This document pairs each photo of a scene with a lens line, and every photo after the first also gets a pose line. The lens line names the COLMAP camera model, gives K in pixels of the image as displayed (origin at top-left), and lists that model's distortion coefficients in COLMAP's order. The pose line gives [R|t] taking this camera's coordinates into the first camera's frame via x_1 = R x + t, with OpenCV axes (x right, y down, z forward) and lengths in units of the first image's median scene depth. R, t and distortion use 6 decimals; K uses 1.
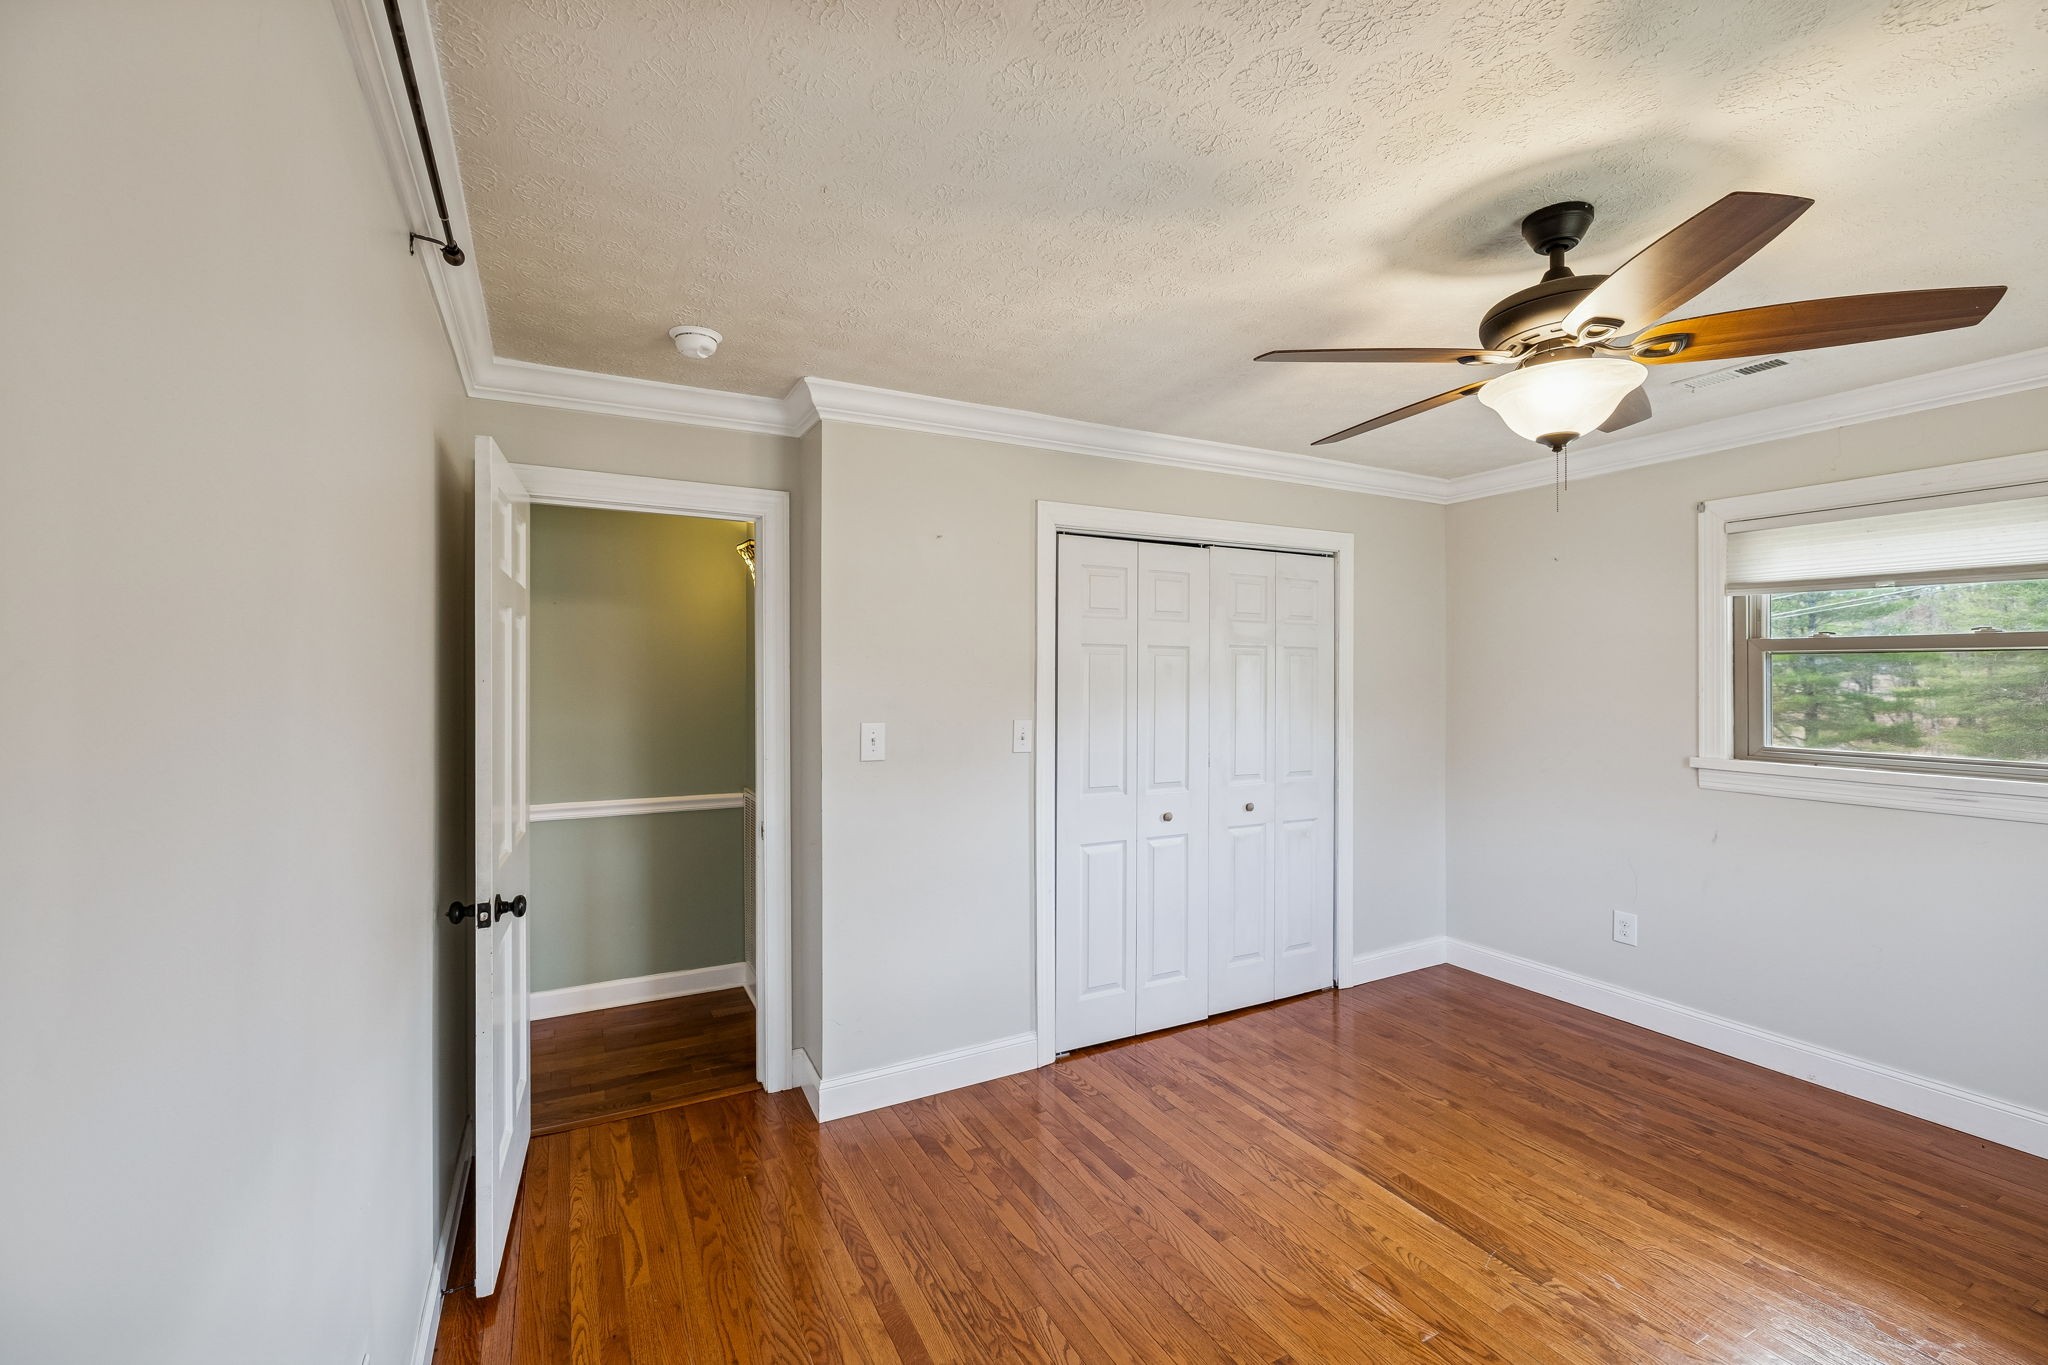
lens RADIAL K [[856.2, 0, 1019.1], [0, 856.2, 675.9], [0, 0, 1]] dist [0.000213, 0.000267]
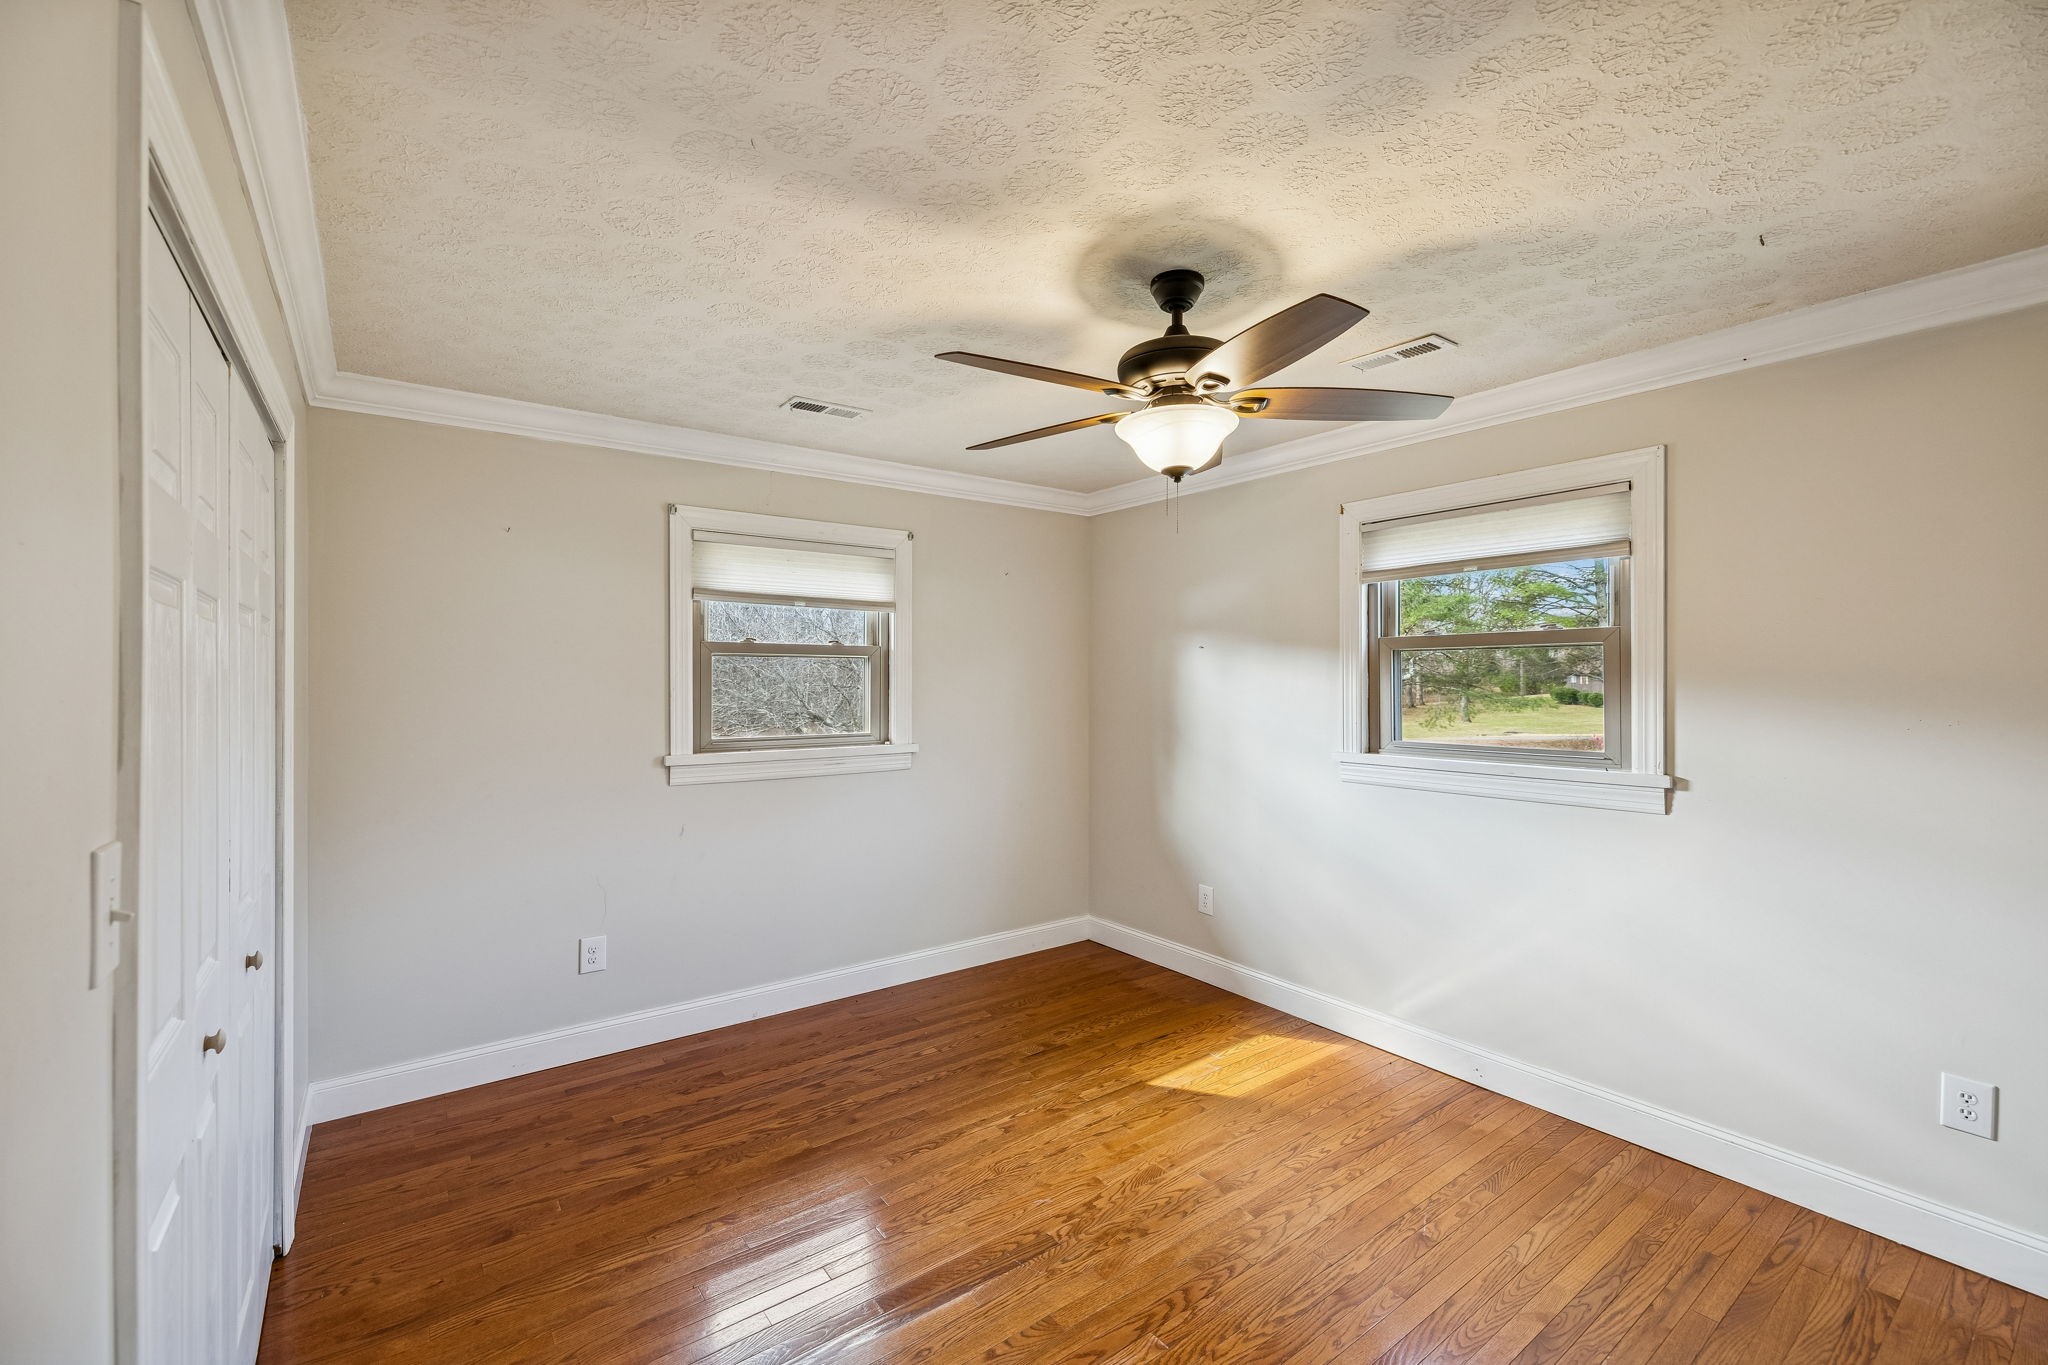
lens RADIAL K [[856.2, 0, 1018.4], [0, 856.2, 682.1], [0, 0, 1]] dist [0.000213, 0.000267]
pose [[-0.147887, -0.004871, 0.988992, -0.290974], [0.000052, 0.999988, 0.004933, 0.003659], [-0.989004, 0.000781, -0.147884, 0.807893]]
